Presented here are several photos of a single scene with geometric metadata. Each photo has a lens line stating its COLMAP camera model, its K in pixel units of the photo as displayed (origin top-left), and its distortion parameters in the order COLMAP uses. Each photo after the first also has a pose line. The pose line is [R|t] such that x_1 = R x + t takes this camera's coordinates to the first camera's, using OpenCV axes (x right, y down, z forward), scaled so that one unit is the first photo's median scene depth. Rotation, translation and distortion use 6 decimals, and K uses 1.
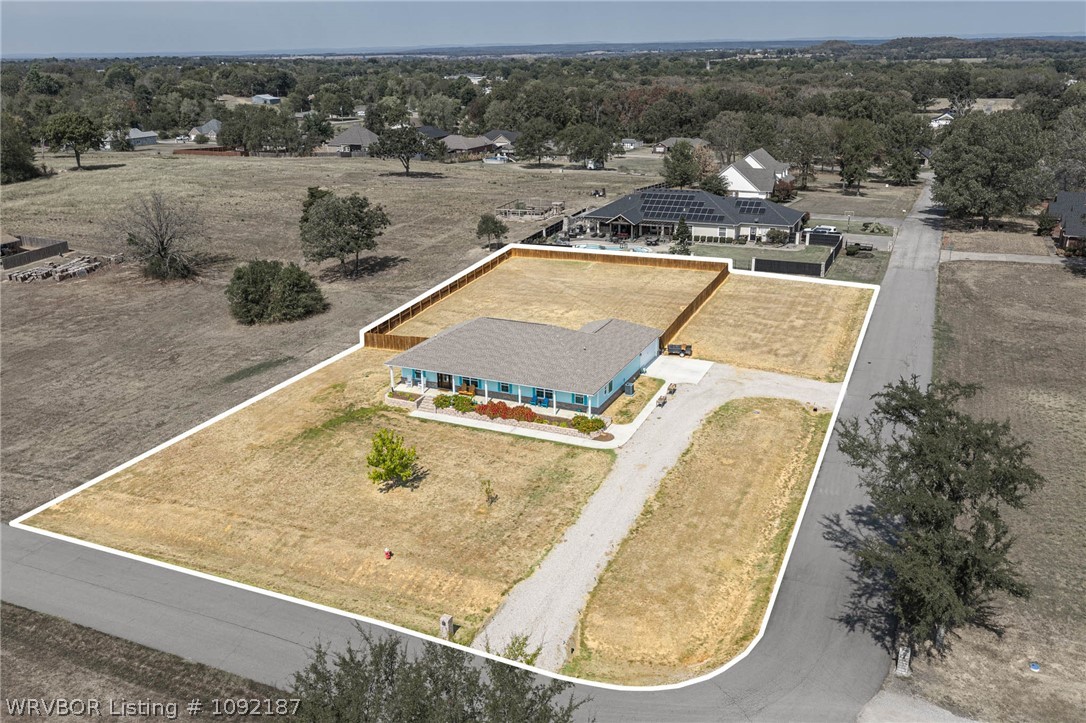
lens RADIAL K [[903.8, 0, 543.0], [0, 903.8, 361.5], [0, 0, 1]] dist [0.015794, -0.022032]
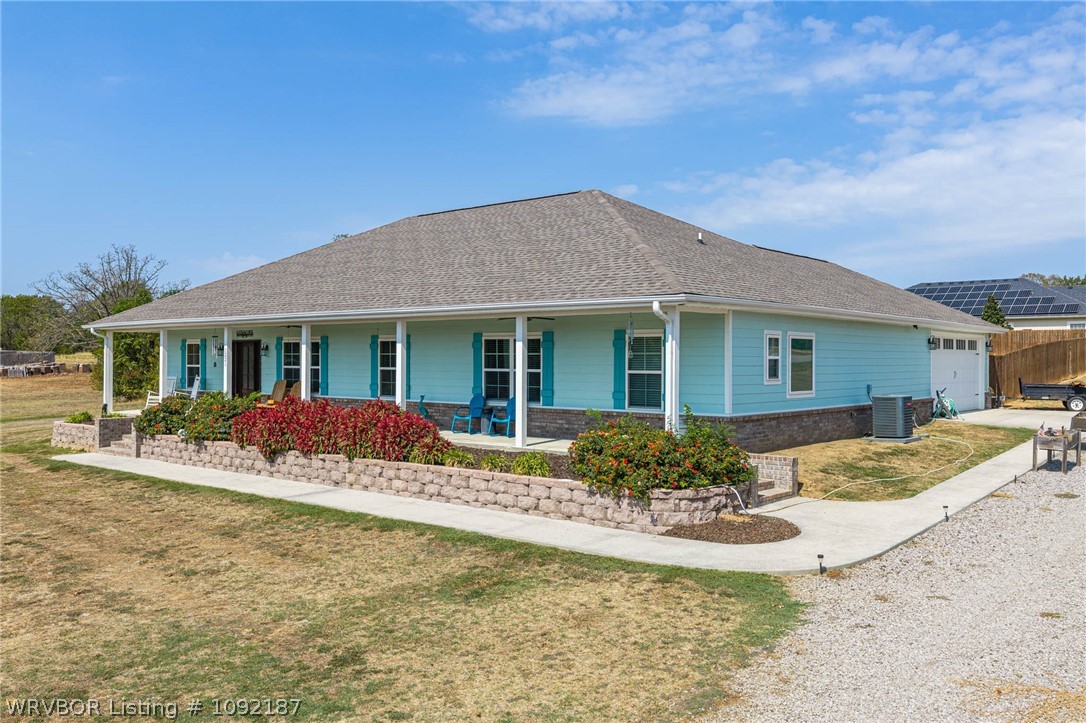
lens RADIAL K [[903.8, 0, 543.0], [0, 903.8, 361.5], [0, 0, 1]] dist [0.015794, -0.022032]
pose [[0.963636, 0.022741, -0.266249, 0.074140], [-0.107873, 0.944682, -0.309740, 0.105735], [0.244477, 0.327198, 0.912783, 0.804401]]
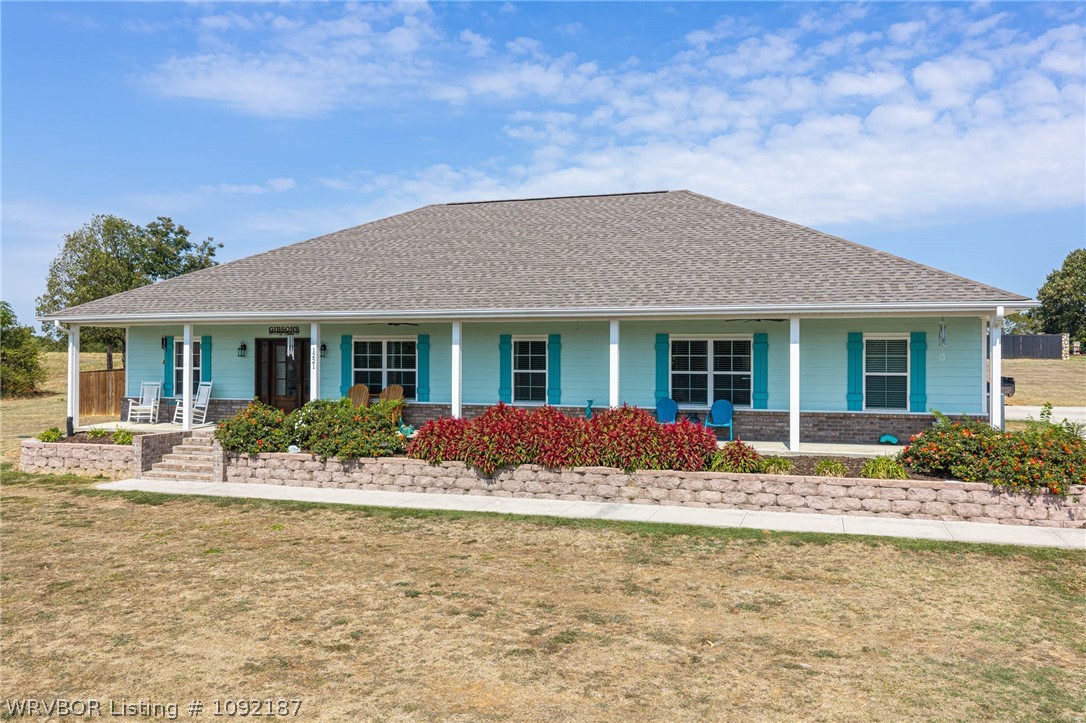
lens RADIAL K [[903.8, 0, 543.0], [0, 903.8, 361.5], [0, 0, 1]] dist [0.015794, -0.022032]
pose [[0.994105, 0.022926, 0.105966, -0.067473], [0.013166, 0.944626, -0.327884, 0.107669], [-0.107615, 0.327346, 0.938756, 0.807034]]
